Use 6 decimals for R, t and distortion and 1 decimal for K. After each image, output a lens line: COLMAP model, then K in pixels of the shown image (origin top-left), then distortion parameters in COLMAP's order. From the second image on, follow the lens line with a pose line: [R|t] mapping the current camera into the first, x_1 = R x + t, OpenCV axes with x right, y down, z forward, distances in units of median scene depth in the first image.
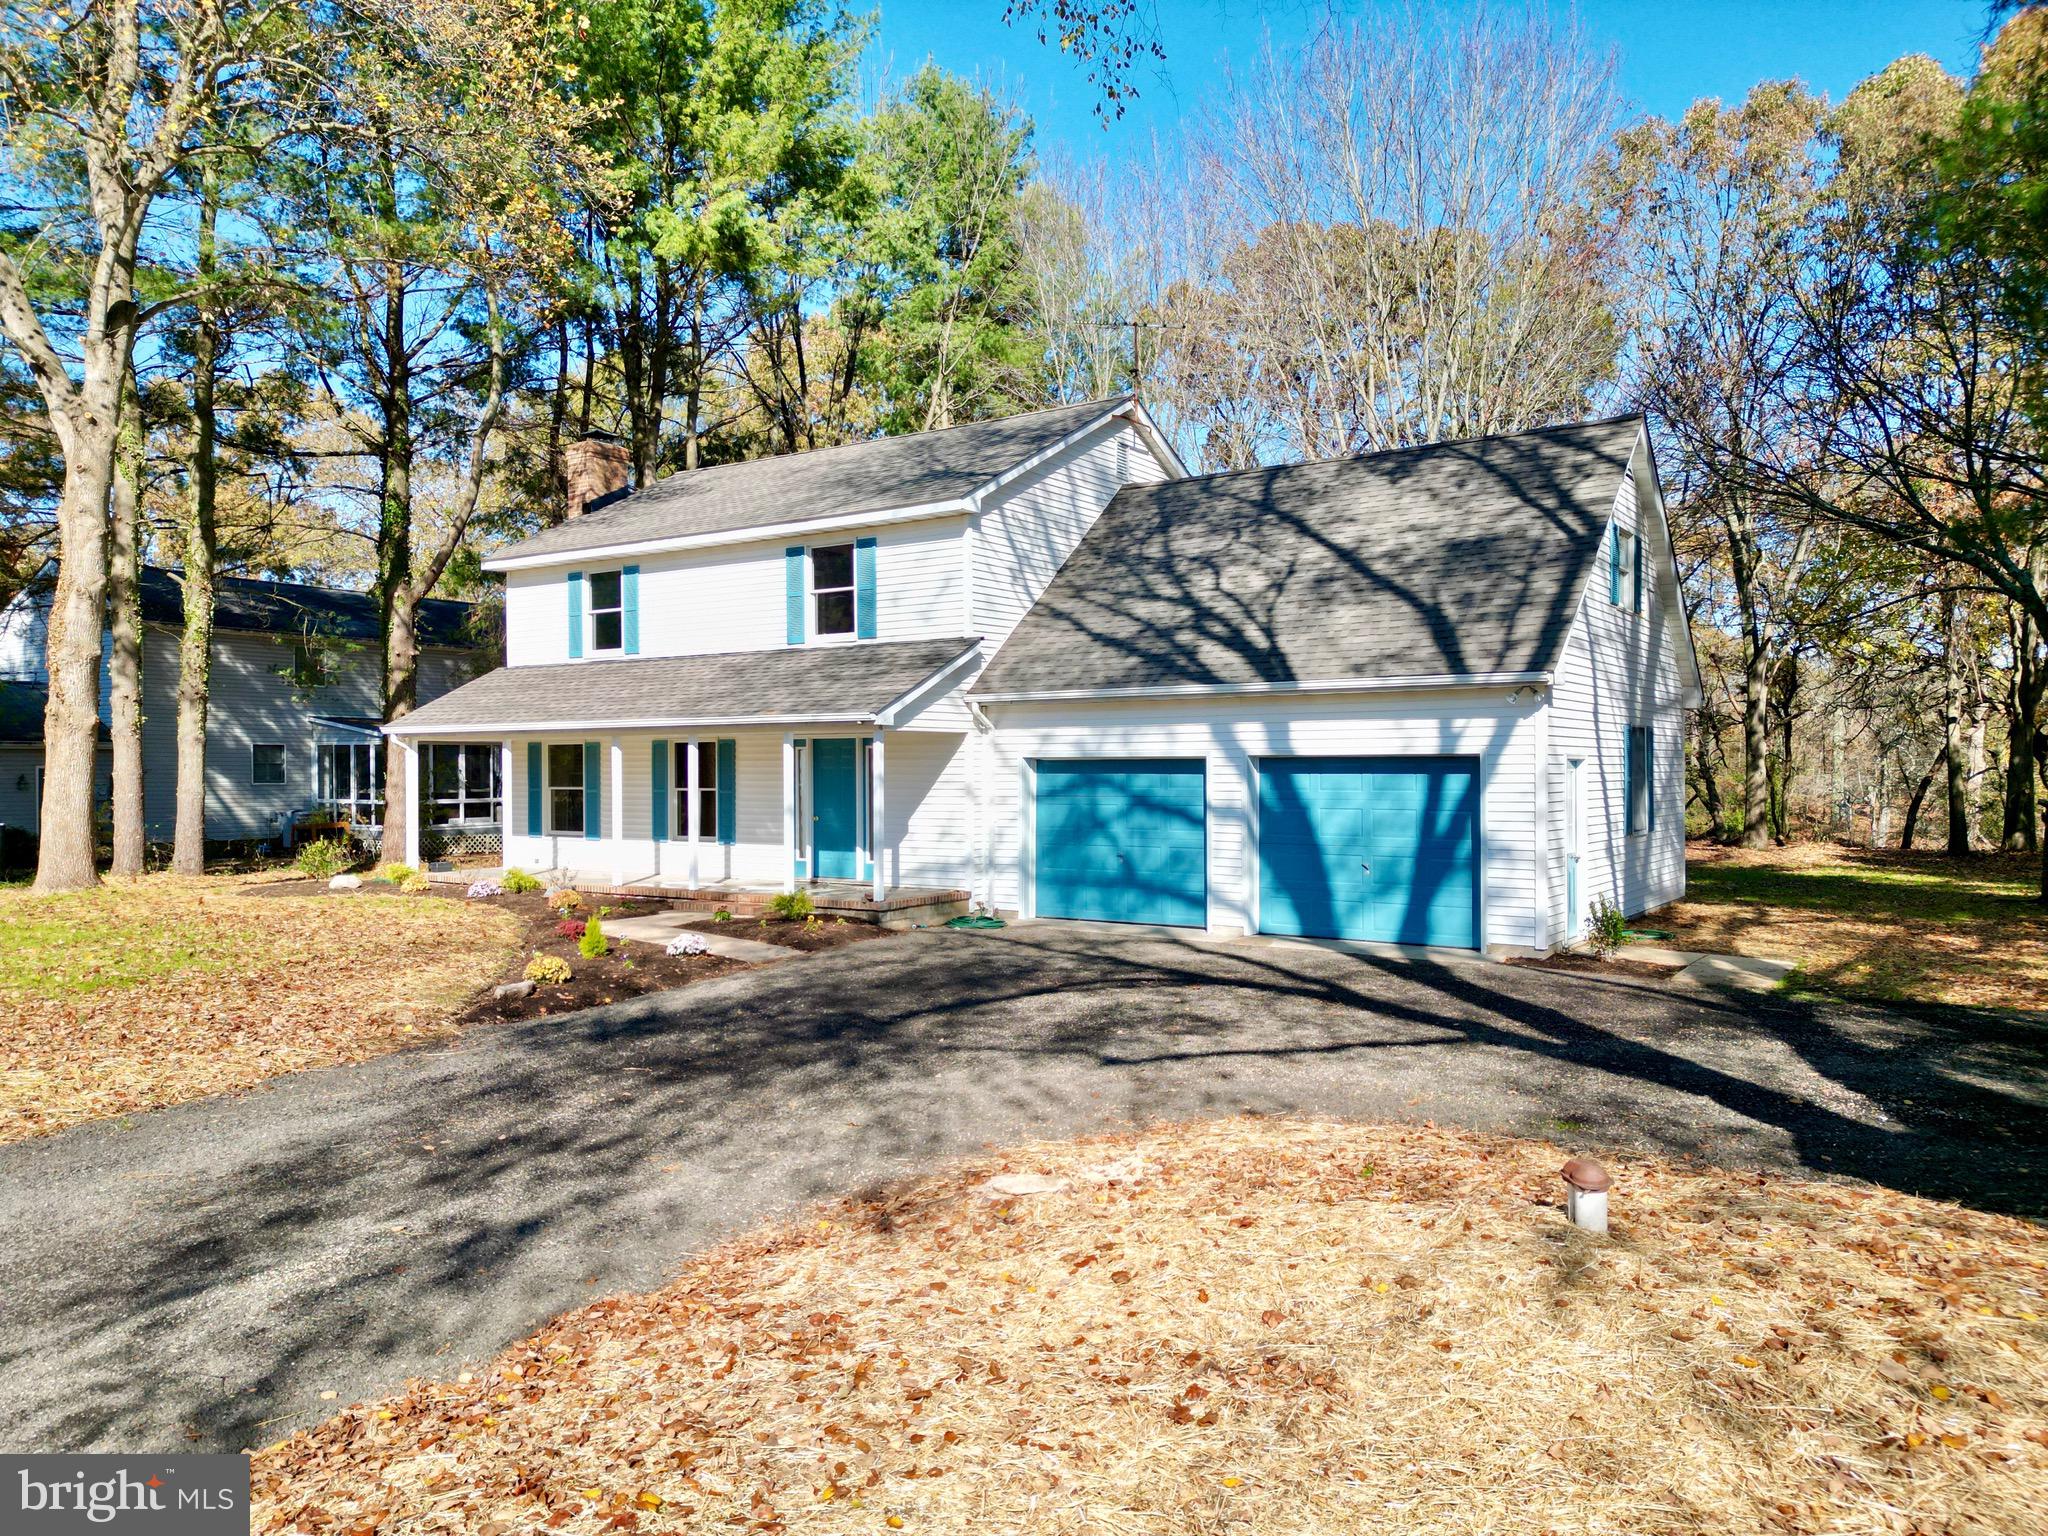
lens RADIAL K [[1431.9, 0, 1010.8], [0, 1431.9, 775.5], [0, 0, 1]] dist [0.073434, -0.069079]
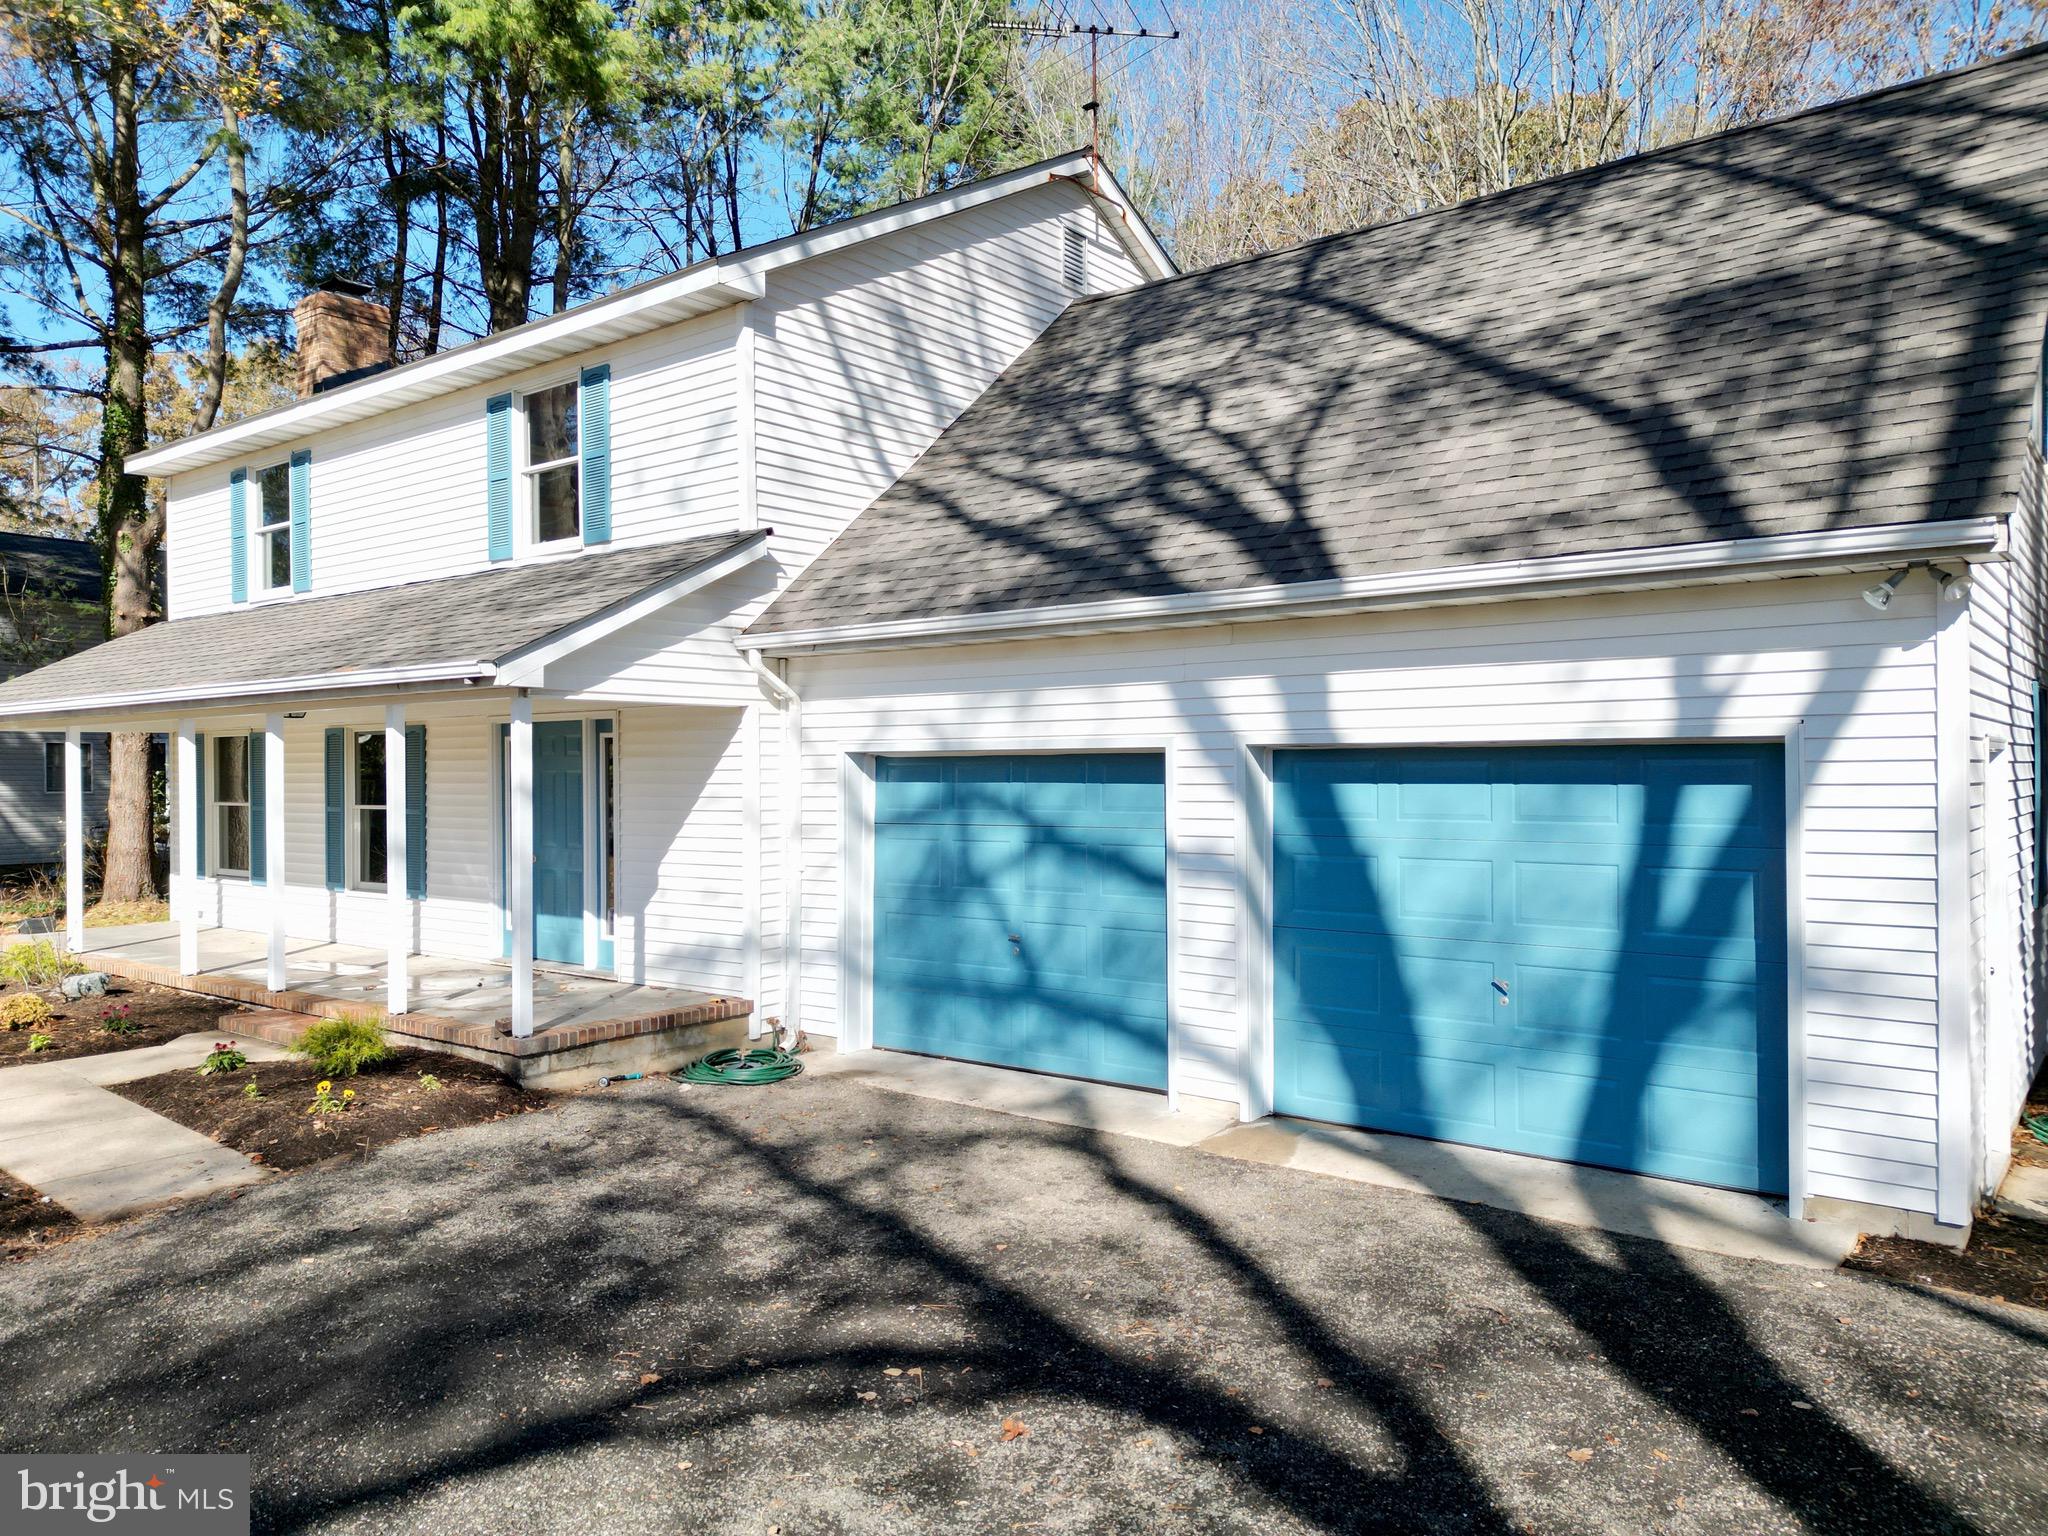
lens RADIAL K [[1431.9, 0, 1023.0], [0, 1431.9, 782.9], [0, 0, 1]] dist [0.073434, -0.069079]
pose [[0.998397, -0.000694, -0.056587, 0.101442], [0.000829, 0.999997, 0.002360, -0.002181], [0.056585, -0.002403, 0.998395, 0.442056]]
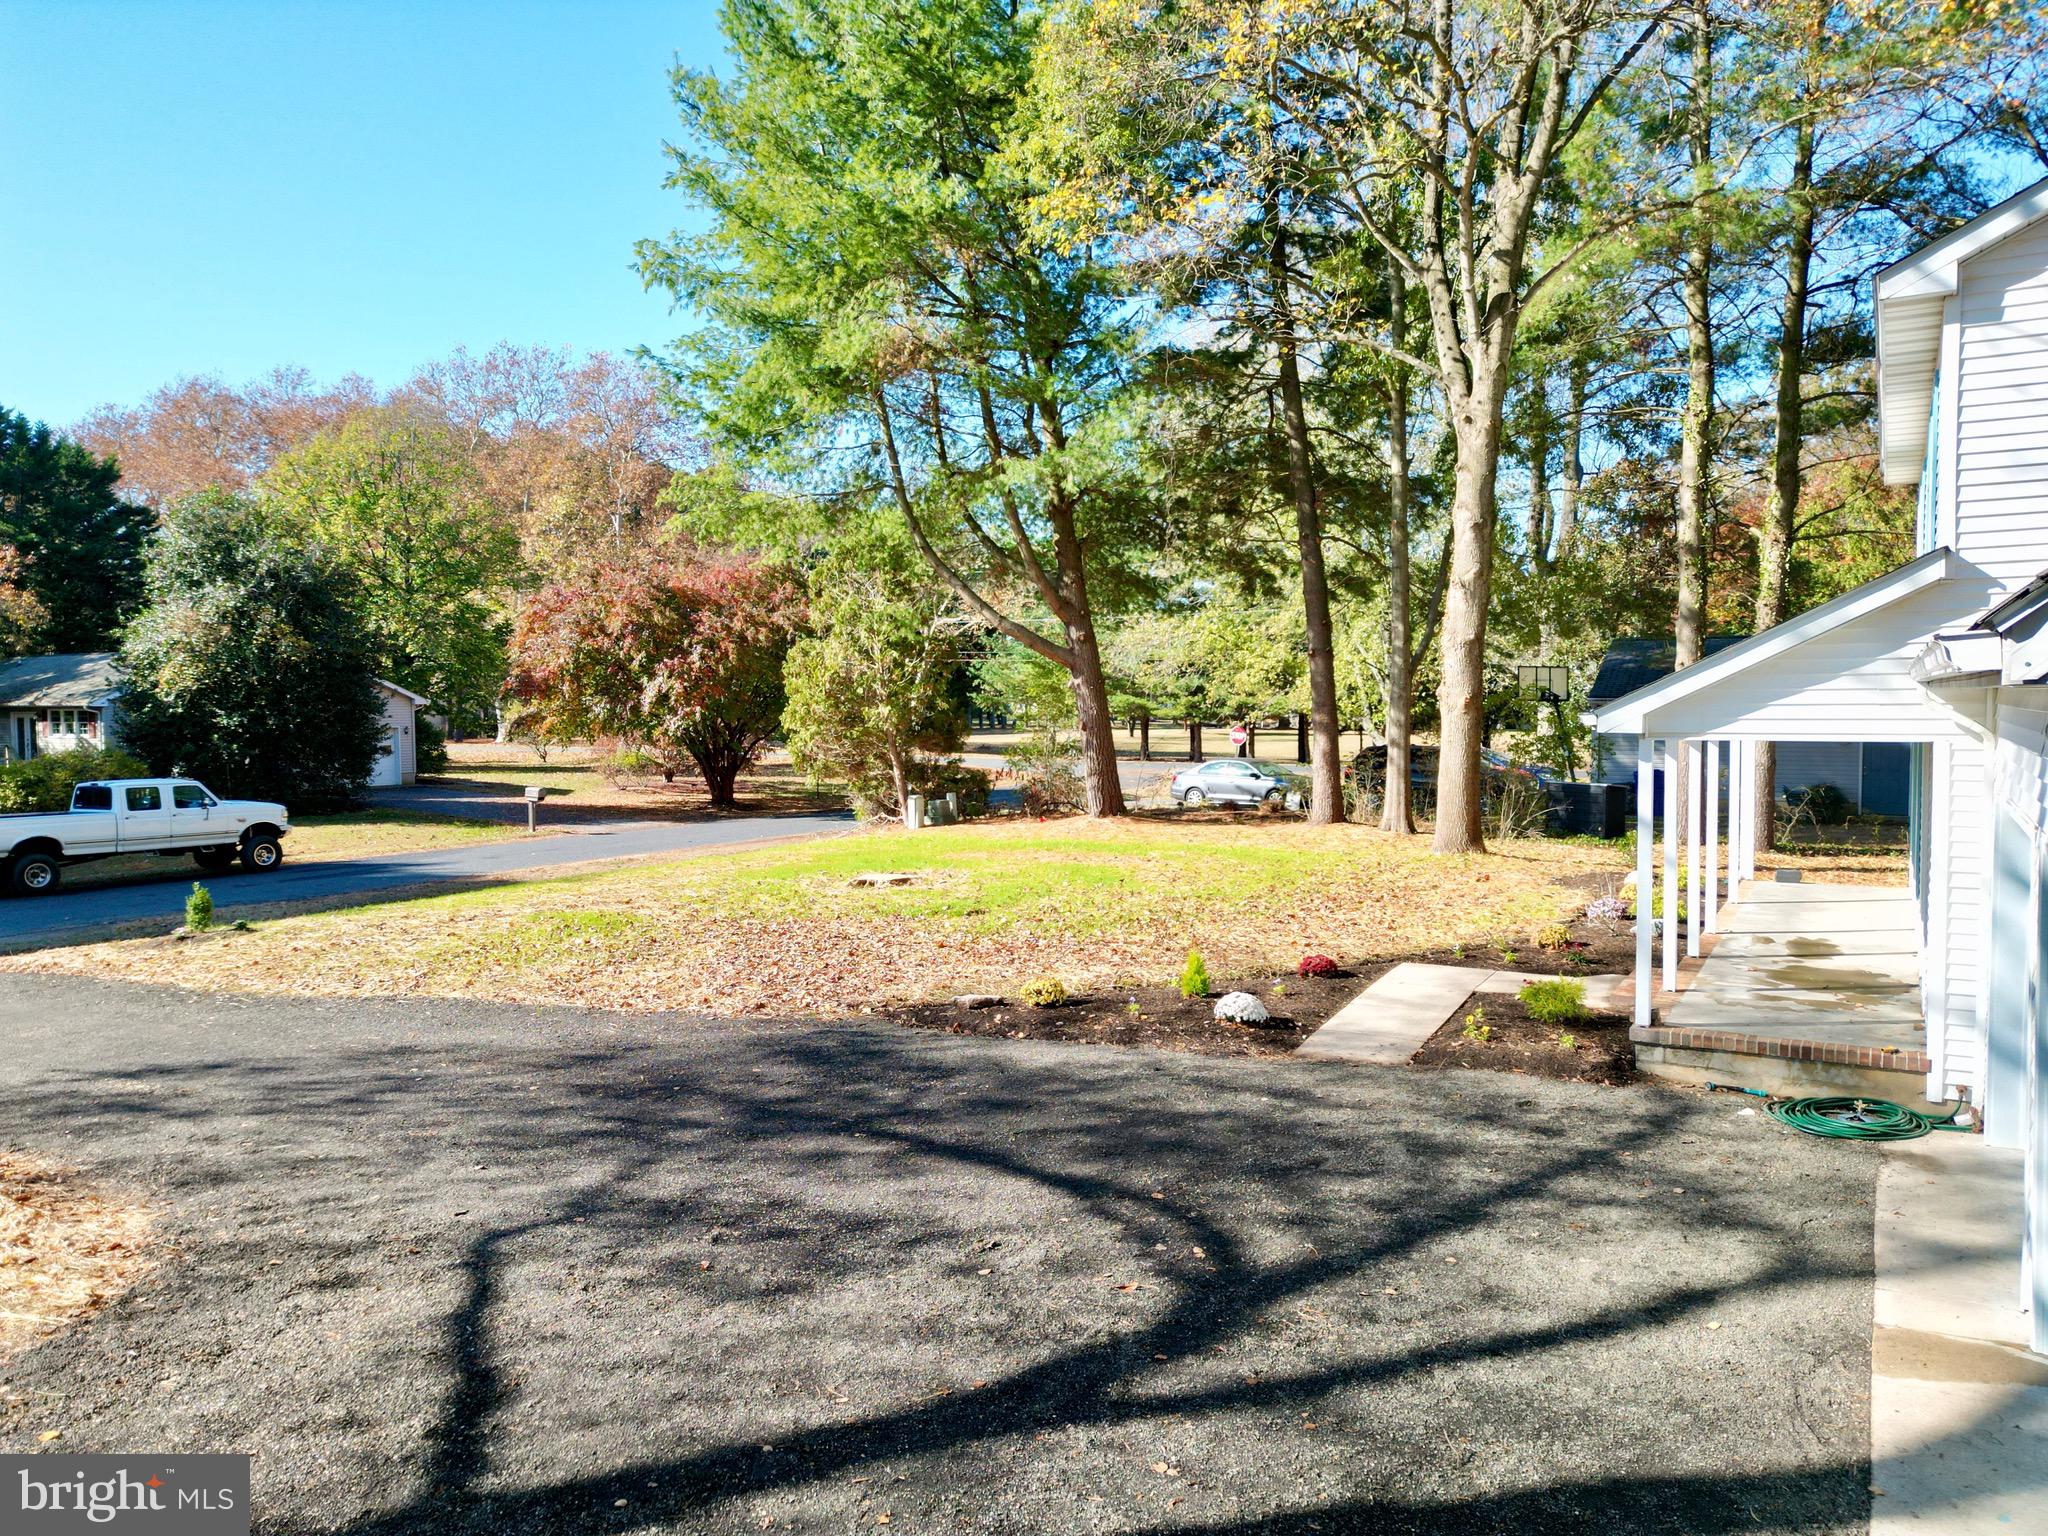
lens RADIAL K [[1431.9, 0, 1027.9], [0, 1431.9, 755.4], [0, 0, 1]] dist [0.073434, -0.069079]
pose [[0.087567, 0.045578, -0.995115, 0.431500], [-0.001978, 0.998959, 0.045580, -0.046151], [0.996157, -0.002022, 0.087566, 0.612553]]
